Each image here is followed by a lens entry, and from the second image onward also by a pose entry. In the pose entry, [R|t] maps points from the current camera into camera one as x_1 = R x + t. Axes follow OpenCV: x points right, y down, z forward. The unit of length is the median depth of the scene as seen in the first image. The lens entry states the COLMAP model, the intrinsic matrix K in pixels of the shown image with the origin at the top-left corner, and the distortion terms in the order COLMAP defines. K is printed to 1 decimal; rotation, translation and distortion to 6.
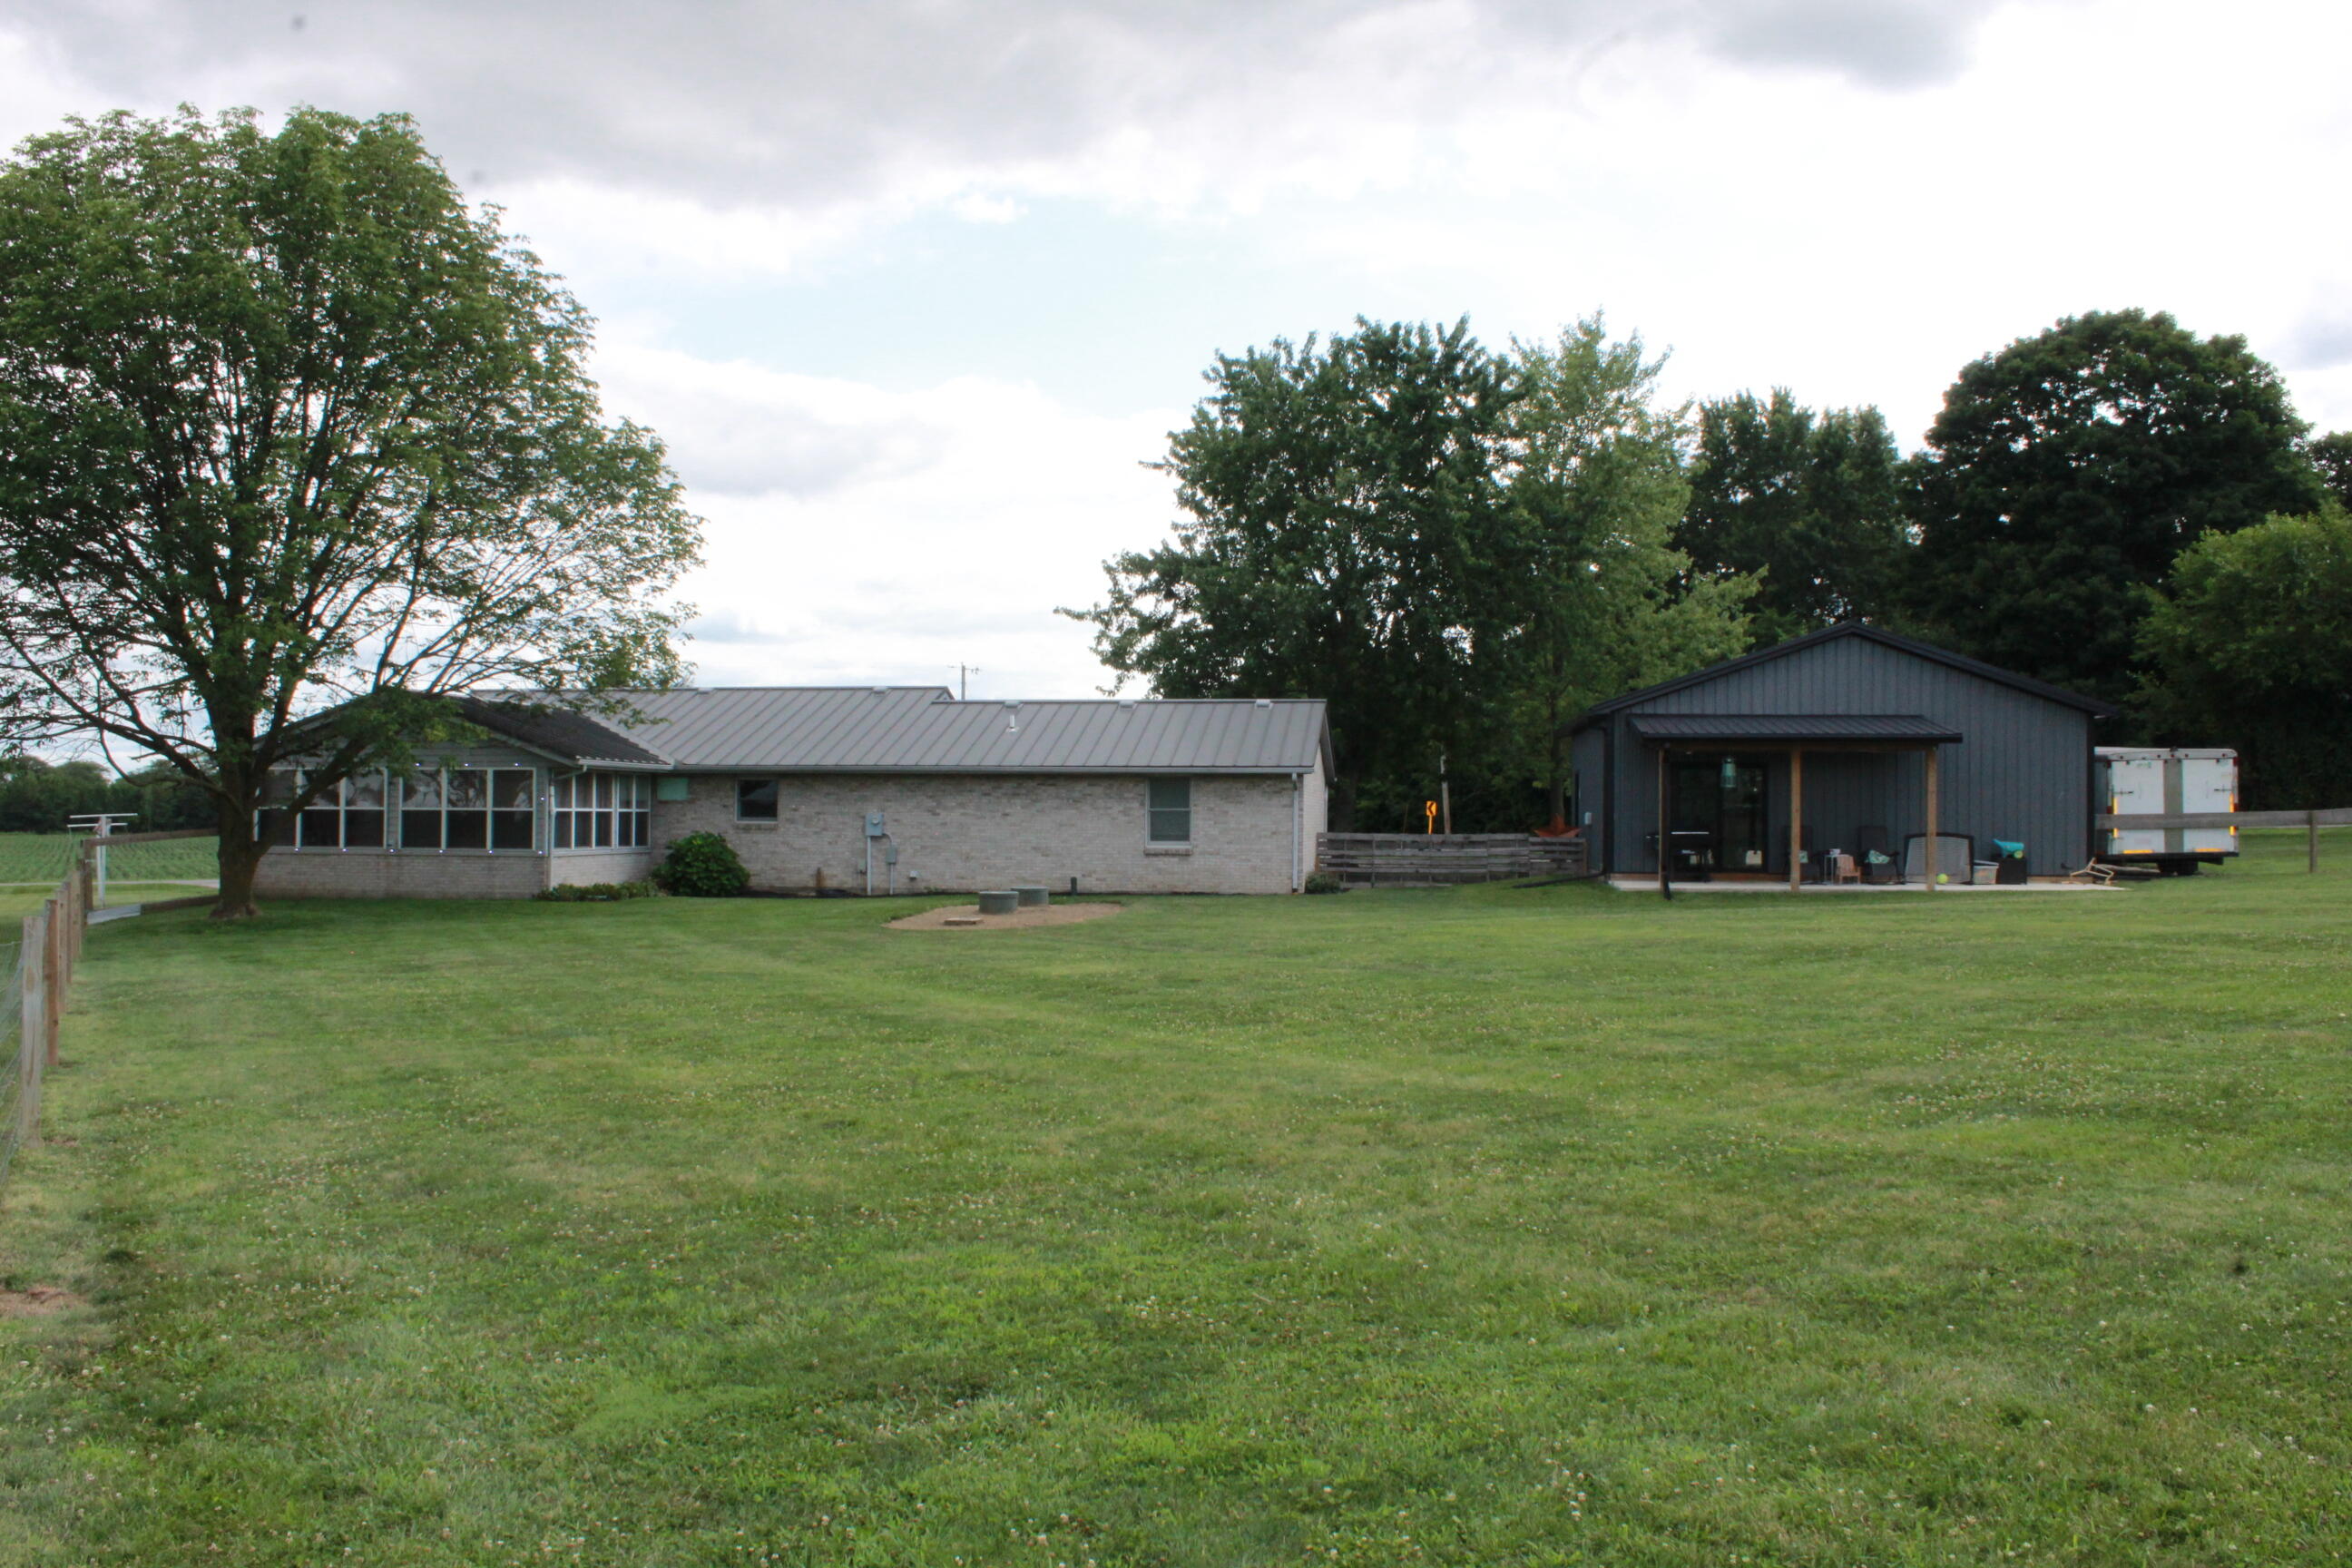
lens RADIAL K [[1955.2, 0, 1164.7], [0, 1955.2, 782.2], [0, 0, 1]] dist [-0.168965, 0.151739]
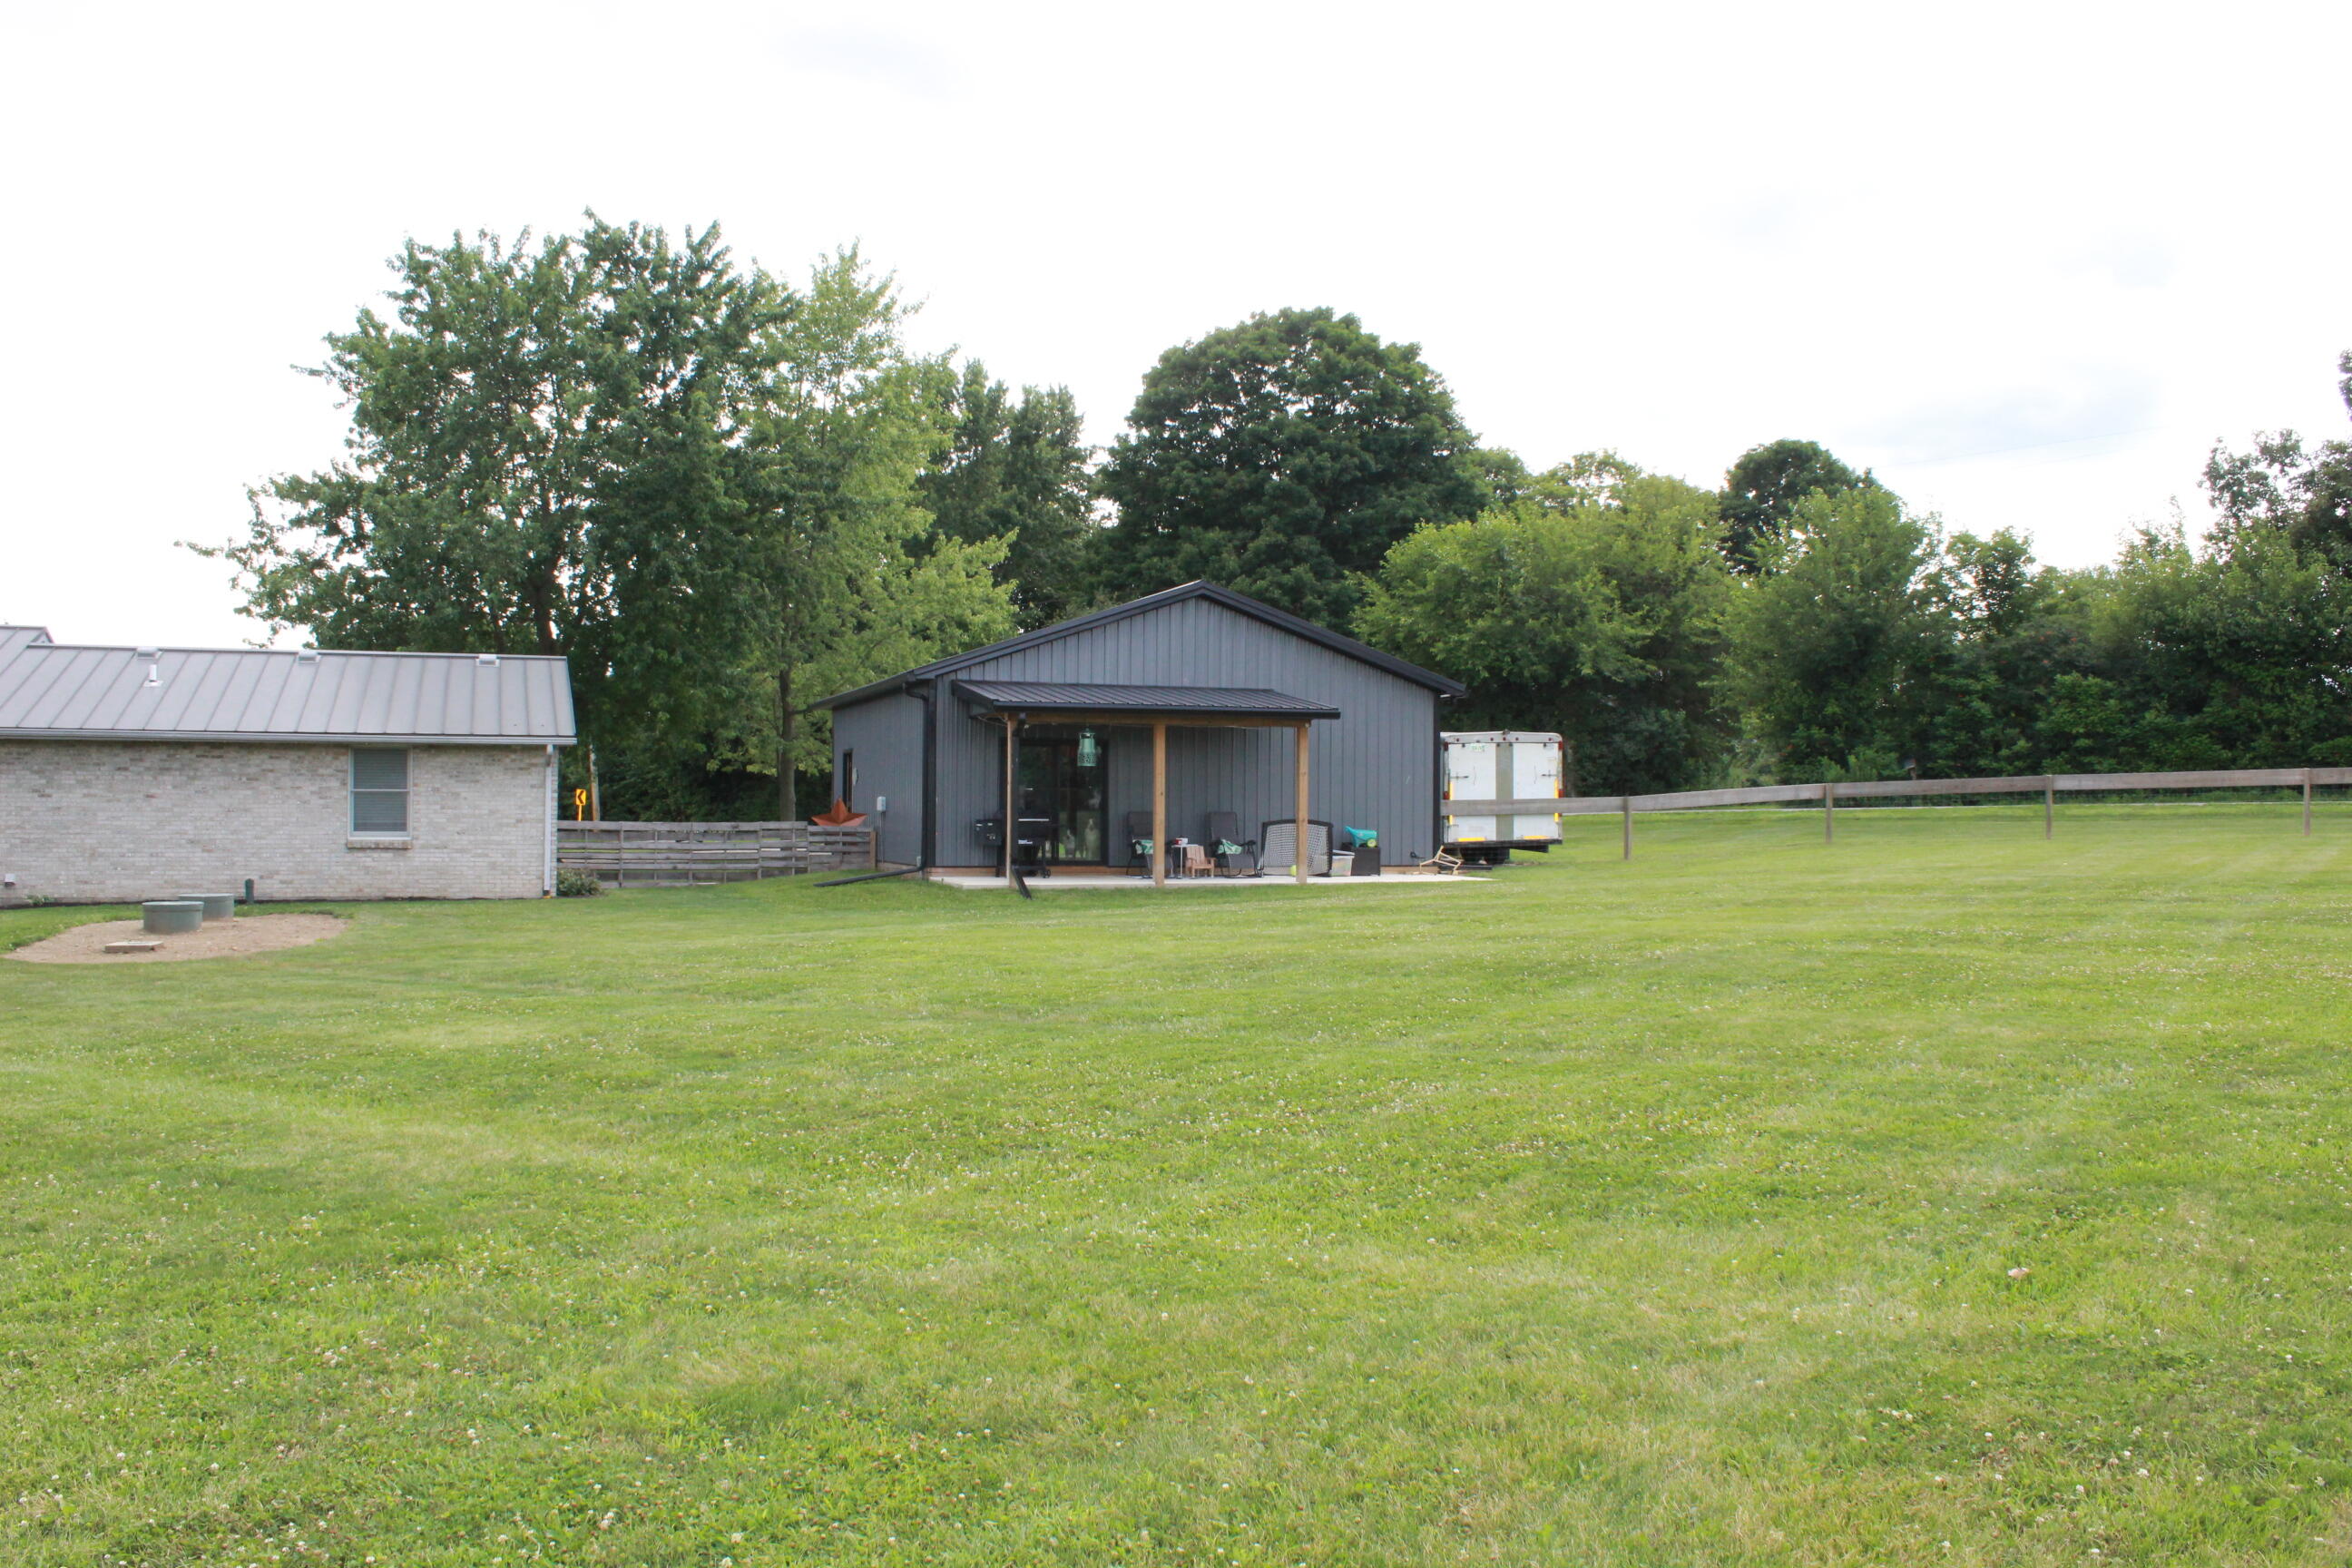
lens RADIAL K [[1953.9, 0, 1167.6], [0, 1953.9, 777.9], [0, 0, 1]] dist [-0.171875, 0.151592]
pose [[0.890469, 0.007104, 0.454988, -0.063358], [-0.007656, 0.999970, -0.000628, 0.007255], [-0.454979, -0.002924, 0.890497, 0.190575]]
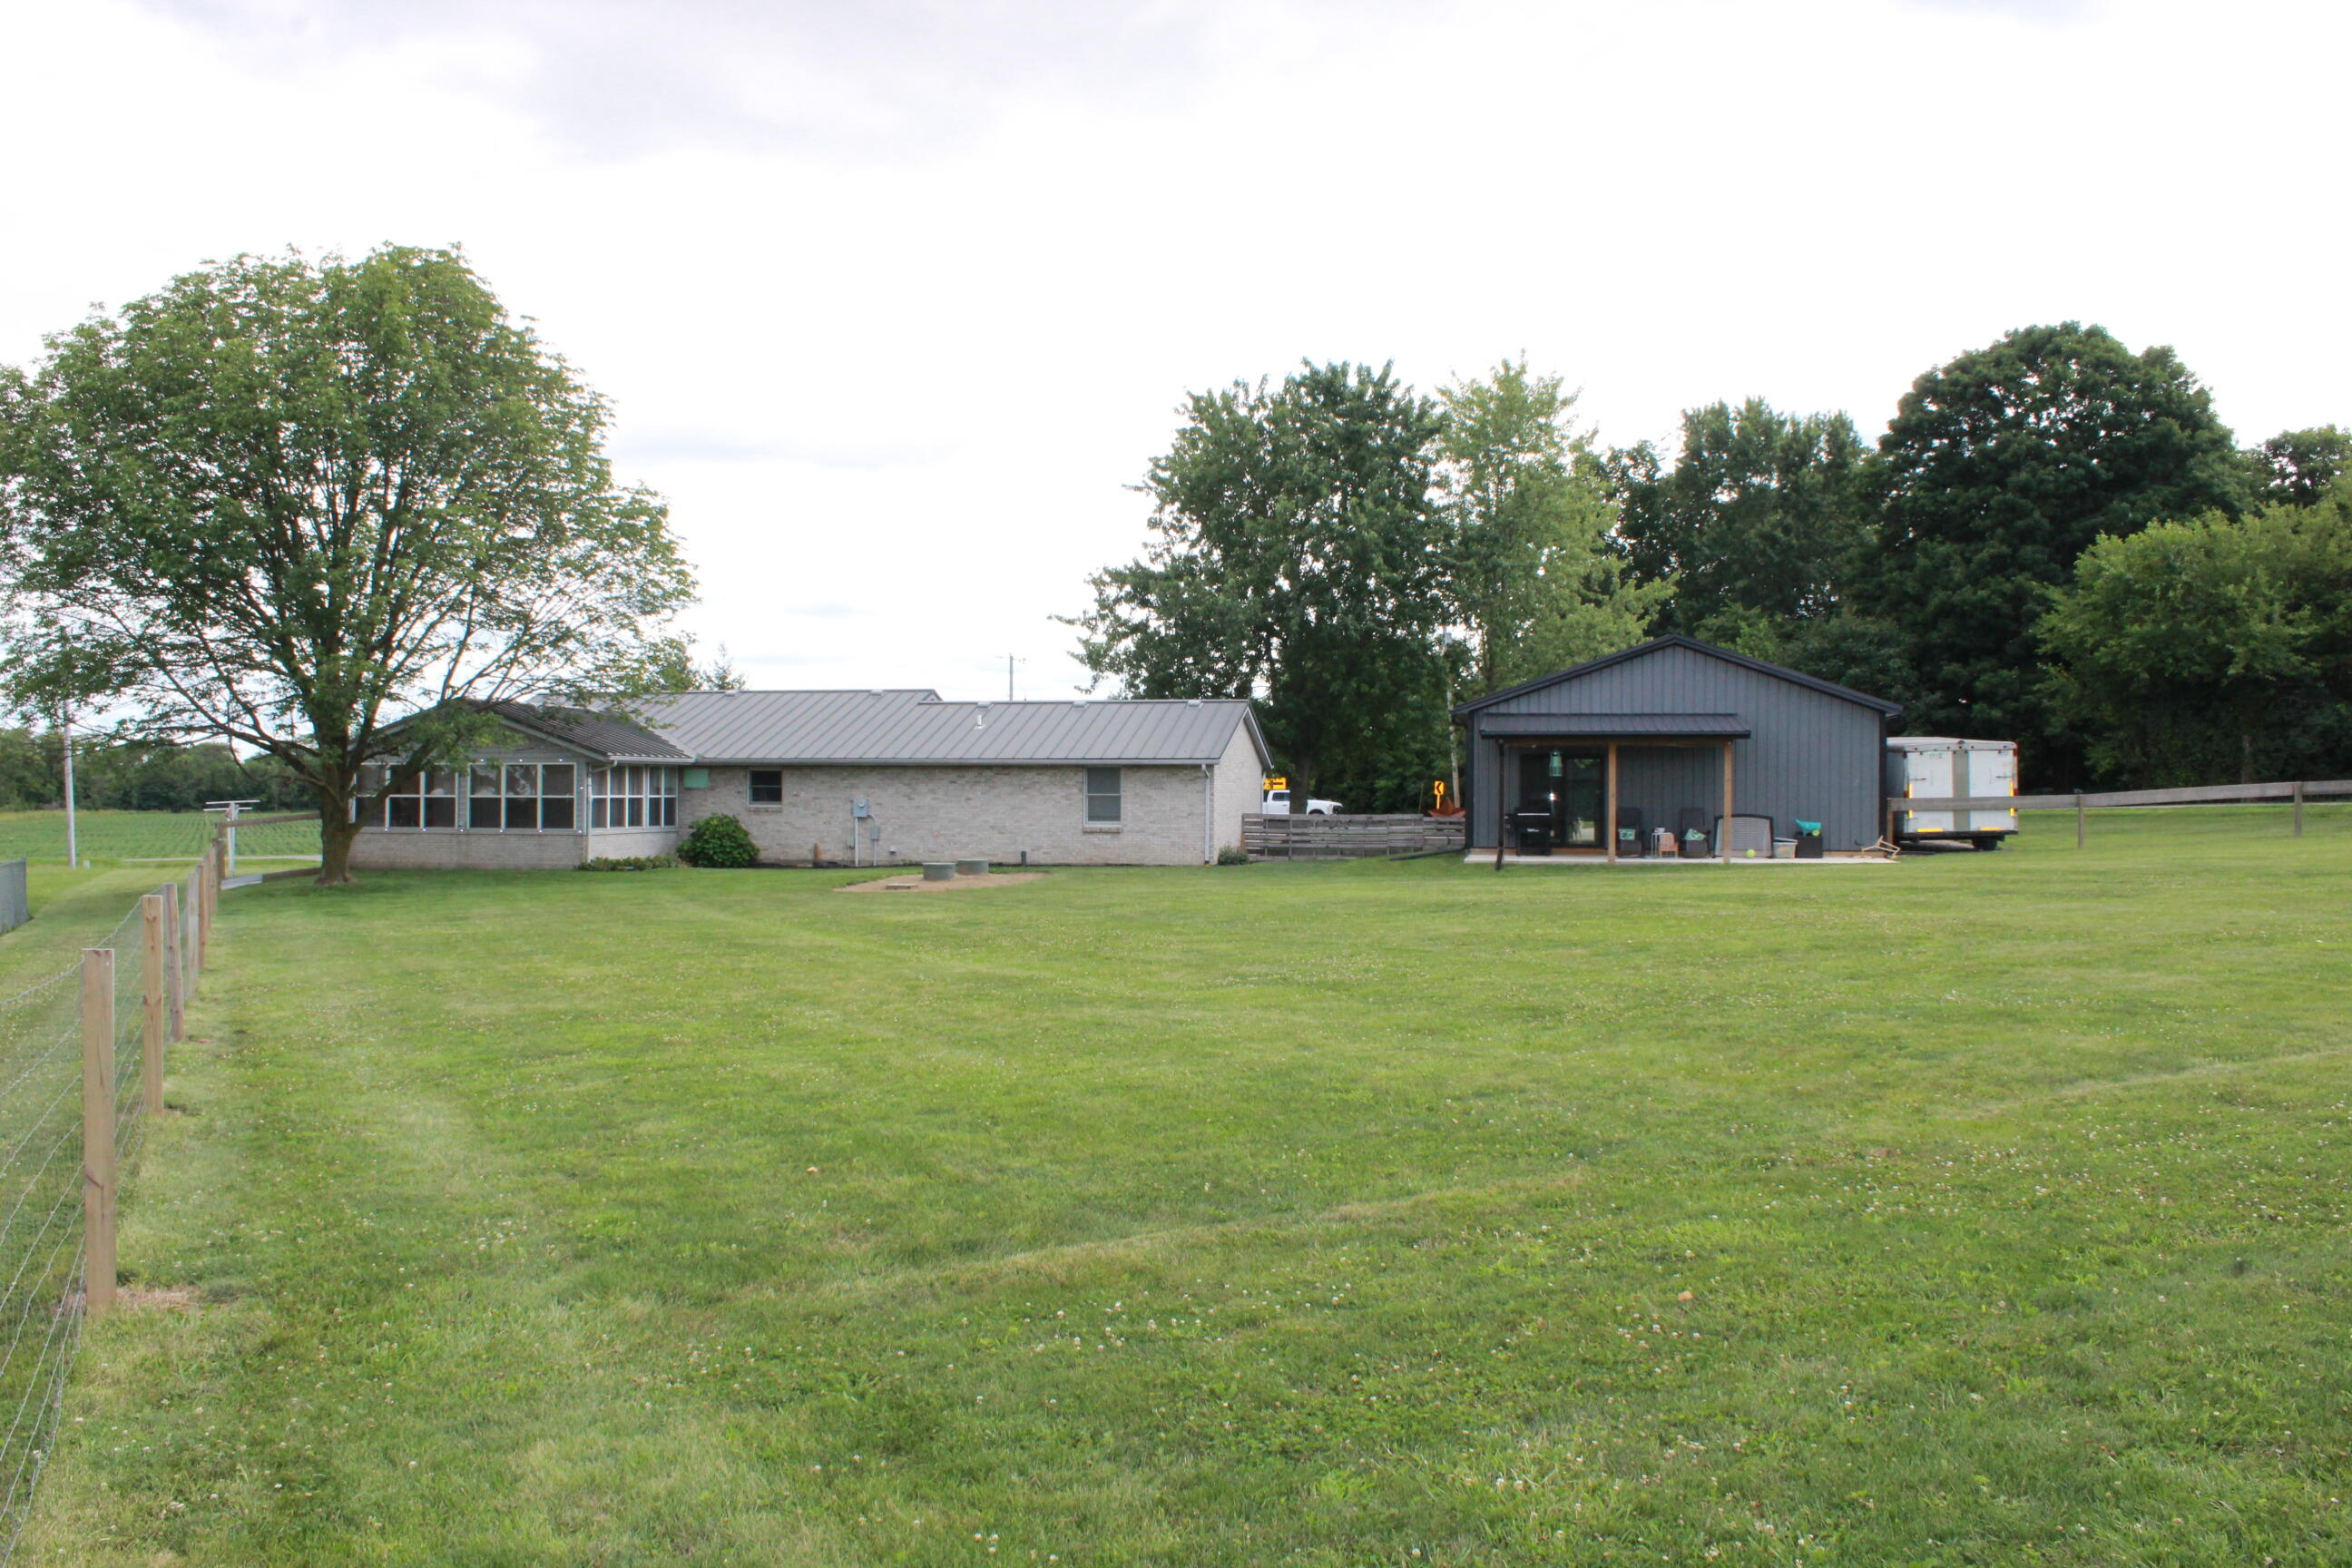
lens RADIAL K [[1955.2, 0, 1164.7], [0, 1955.2, 782.2], [0, 0, 1]] dist [-0.168965, 0.151739]
pose [[0.998413, -0.002231, -0.056267, 0.107343], [0.002945, 0.999916, 0.012614, -0.008611], [0.056234, -0.012759, 0.998336, -0.189681]]
